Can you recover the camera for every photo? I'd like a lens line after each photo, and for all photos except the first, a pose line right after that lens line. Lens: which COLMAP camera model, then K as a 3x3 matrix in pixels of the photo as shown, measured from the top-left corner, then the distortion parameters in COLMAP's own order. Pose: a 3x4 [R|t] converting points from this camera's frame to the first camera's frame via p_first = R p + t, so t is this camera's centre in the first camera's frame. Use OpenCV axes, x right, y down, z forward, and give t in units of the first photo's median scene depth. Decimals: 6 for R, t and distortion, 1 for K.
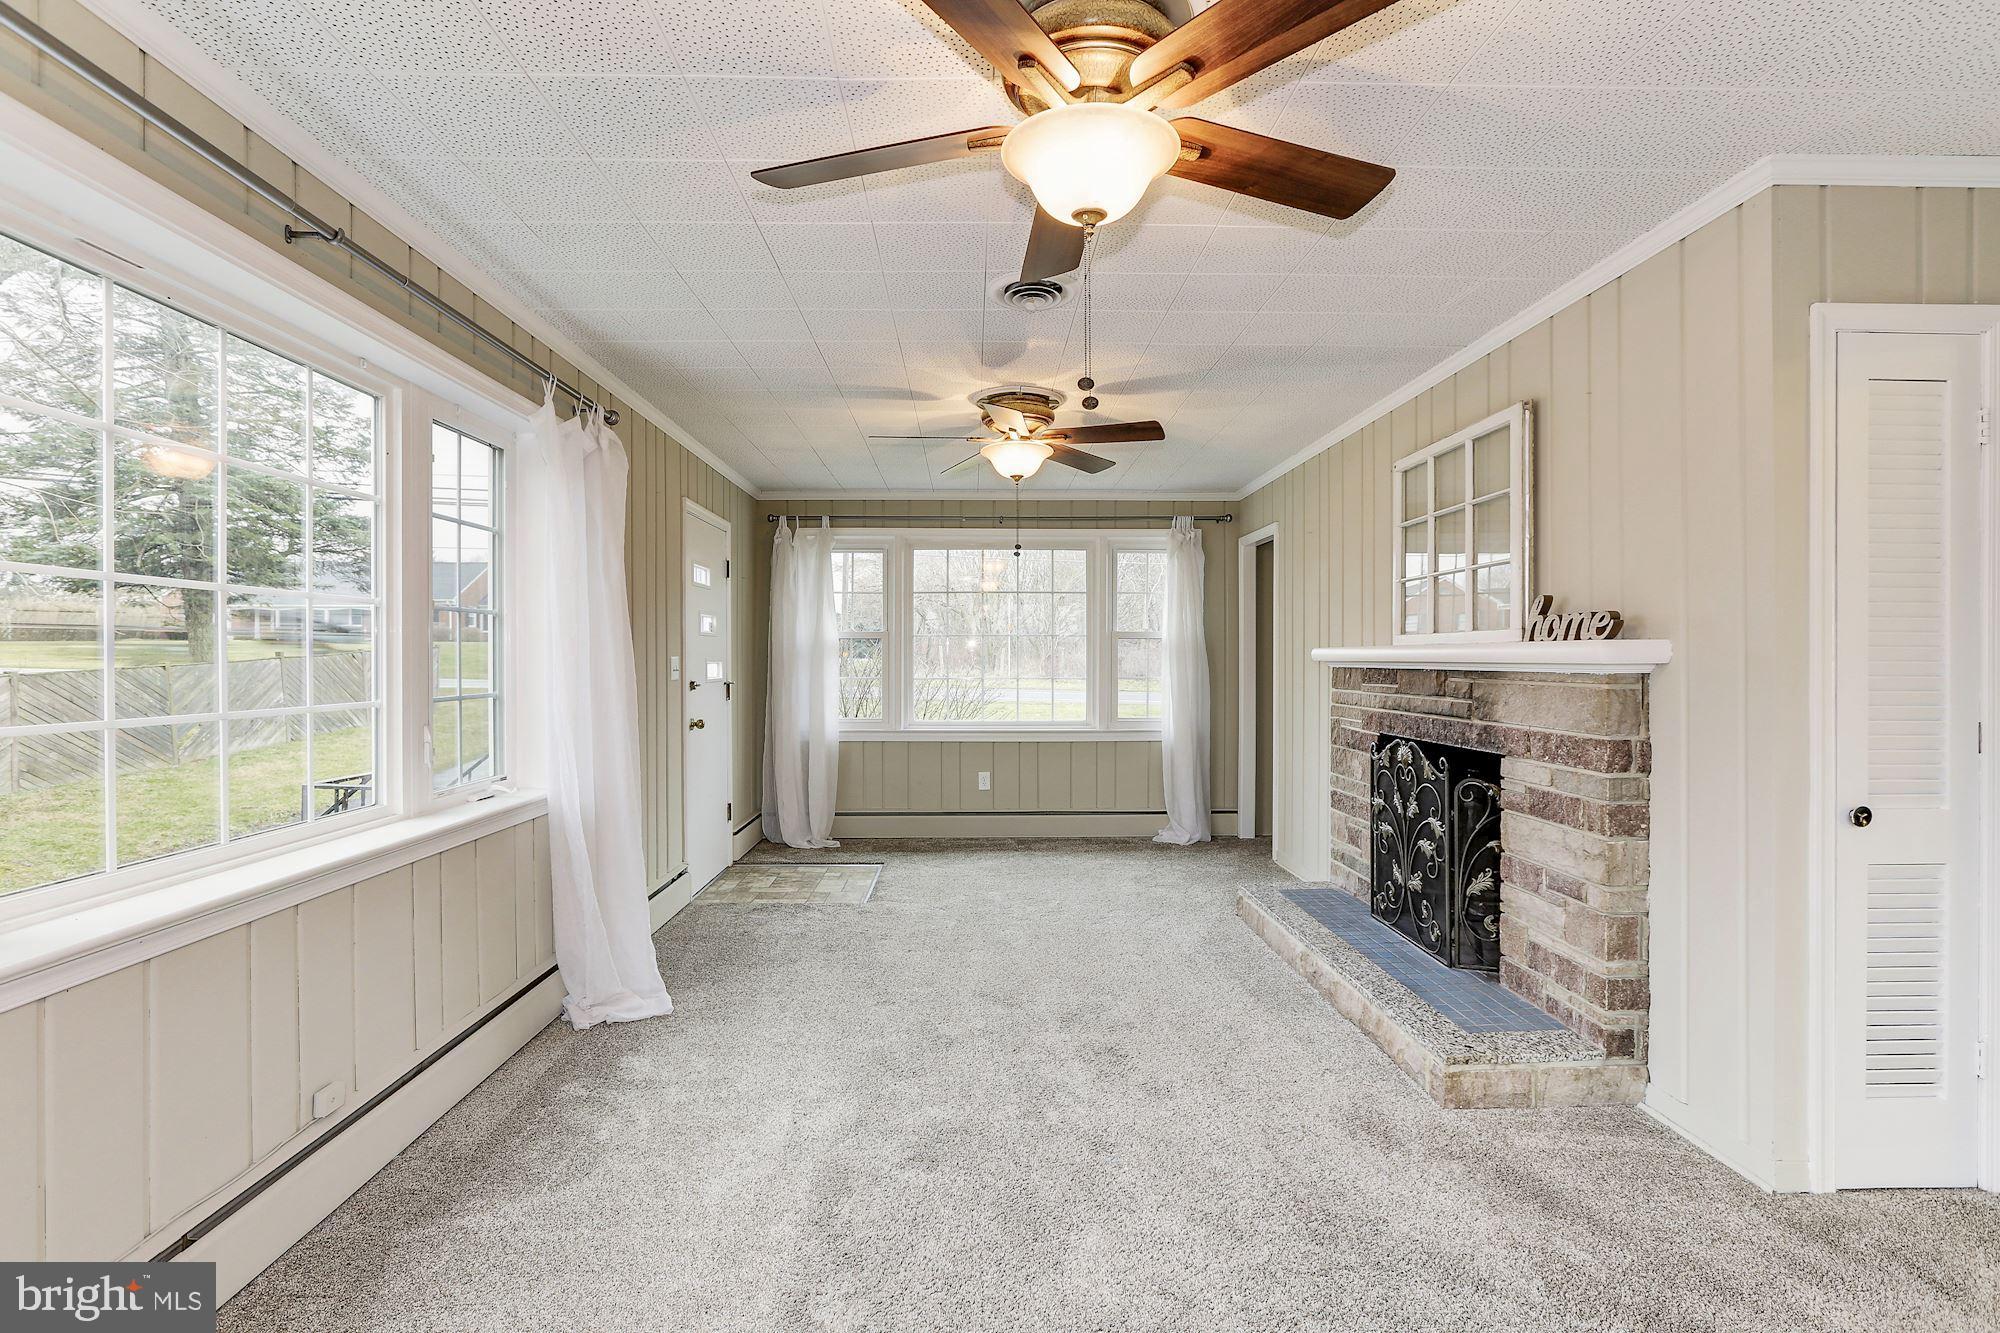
lens RADIAL K [[893.8, 0, 995.5], [0, 893.8, 660.0], [0, 0, 1]] dist [-0.047191, 0.020154]
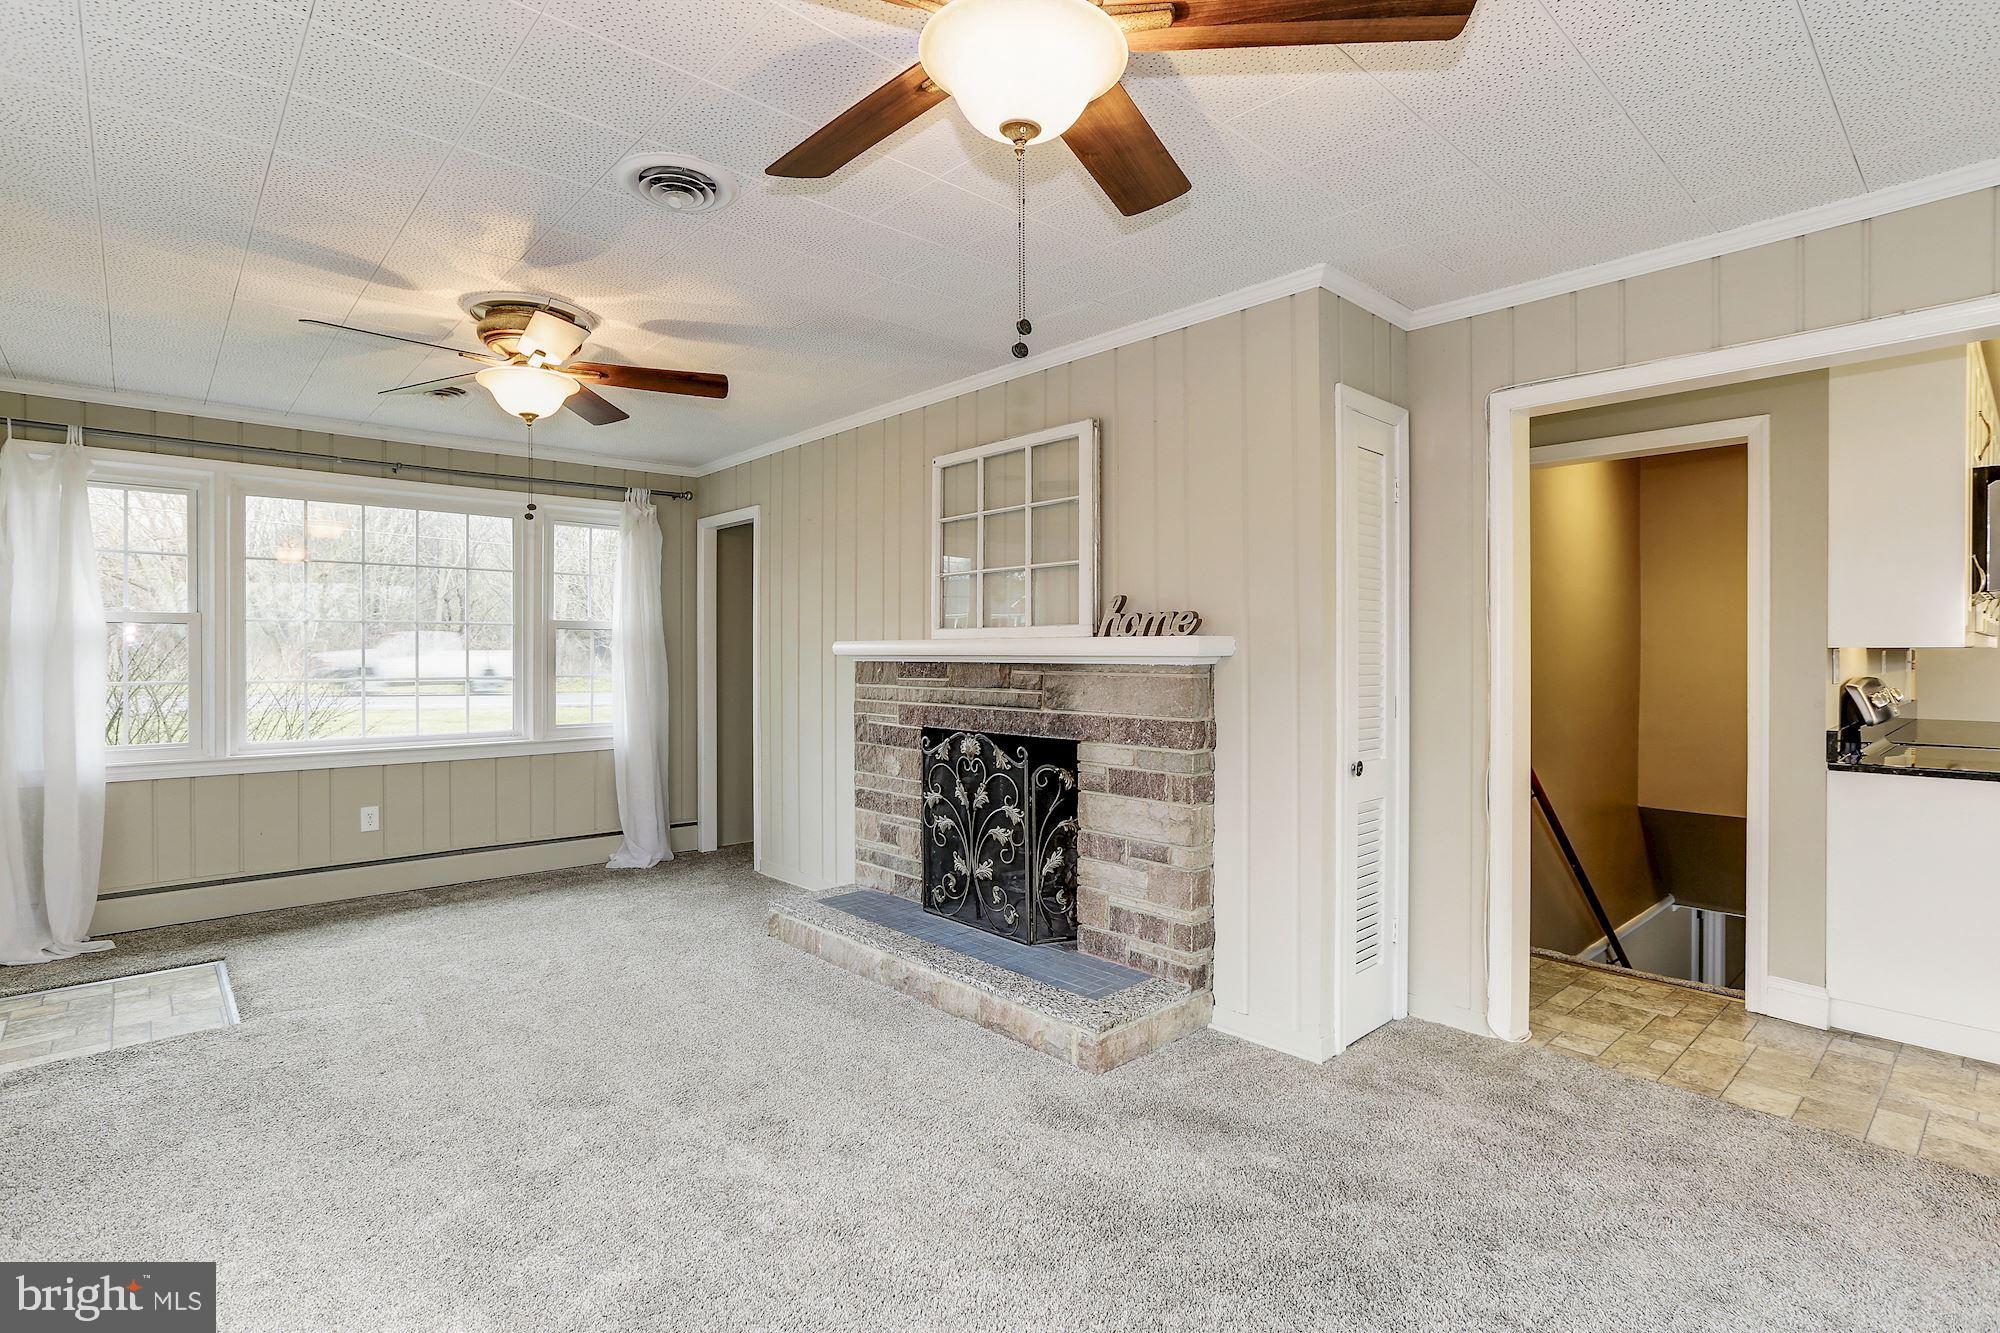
lens RADIAL K [[949.6, 0, 985.9], [0, 949.6, 655.6], [0, 0, 1]] dist [-0.067897, 0.041985]
pose [[0.758731, -0.002412, 0.651400, -0.272379], [0.001931, 0.999997, 0.001453, 0.000784], [-0.651401, 0.000155, 0.758734, 0.185643]]
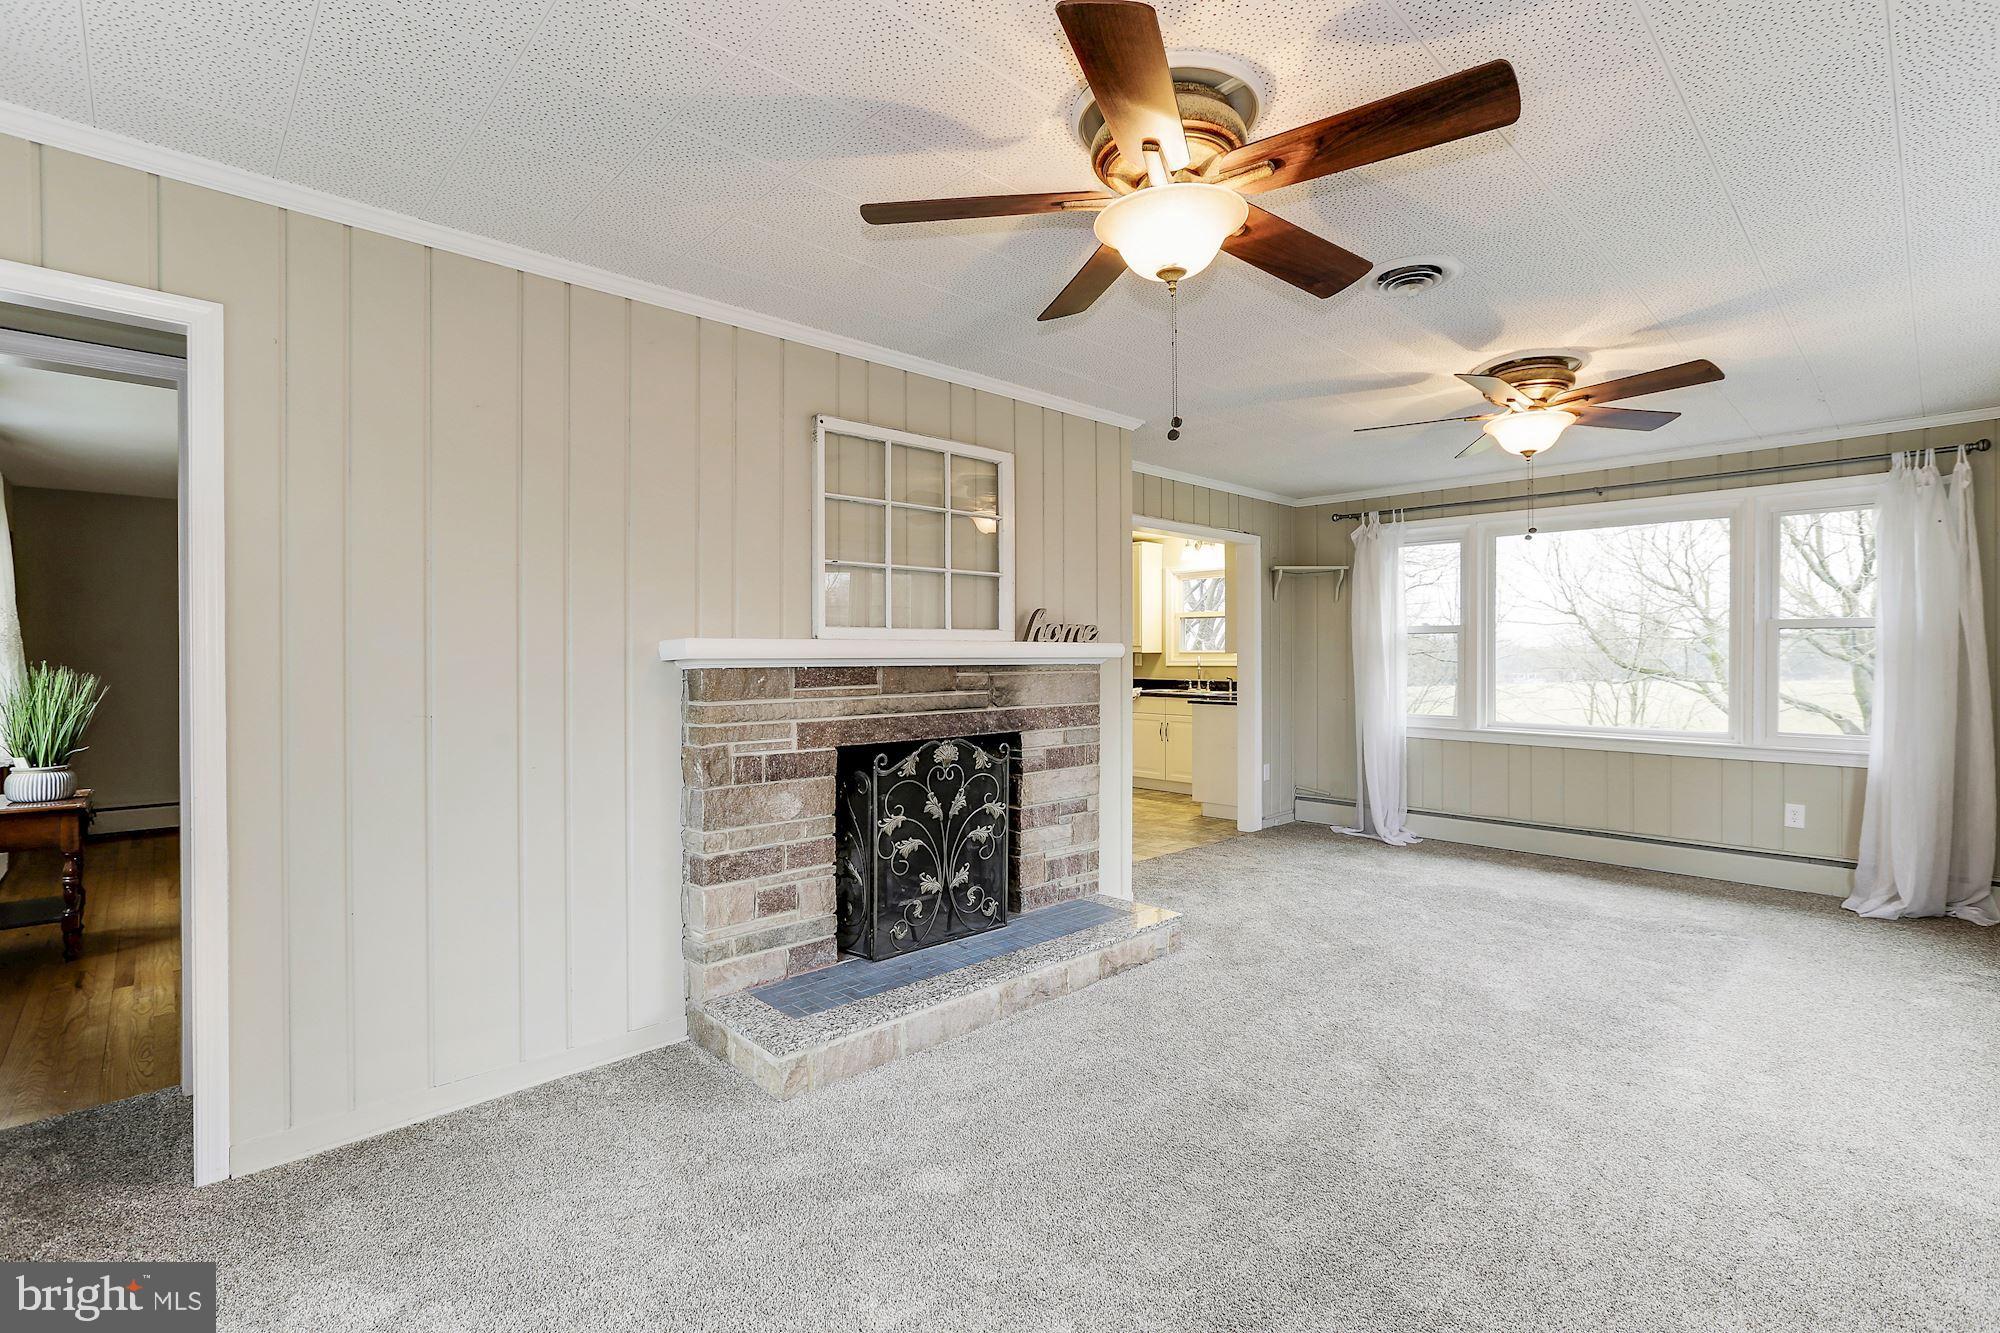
lens RADIAL K [[924.7, 0, 1008.6], [0, 924.7, 652.7], [0, 0, 1]] dist [-0.062681, 0.034625]
pose [[-0.672513, 0.001738, 0.740083, -0.386148], [0.002308, 0.999997, -0.000251, -0.004000], [-0.740081, 0.001540, -0.672516, 1.890904]]
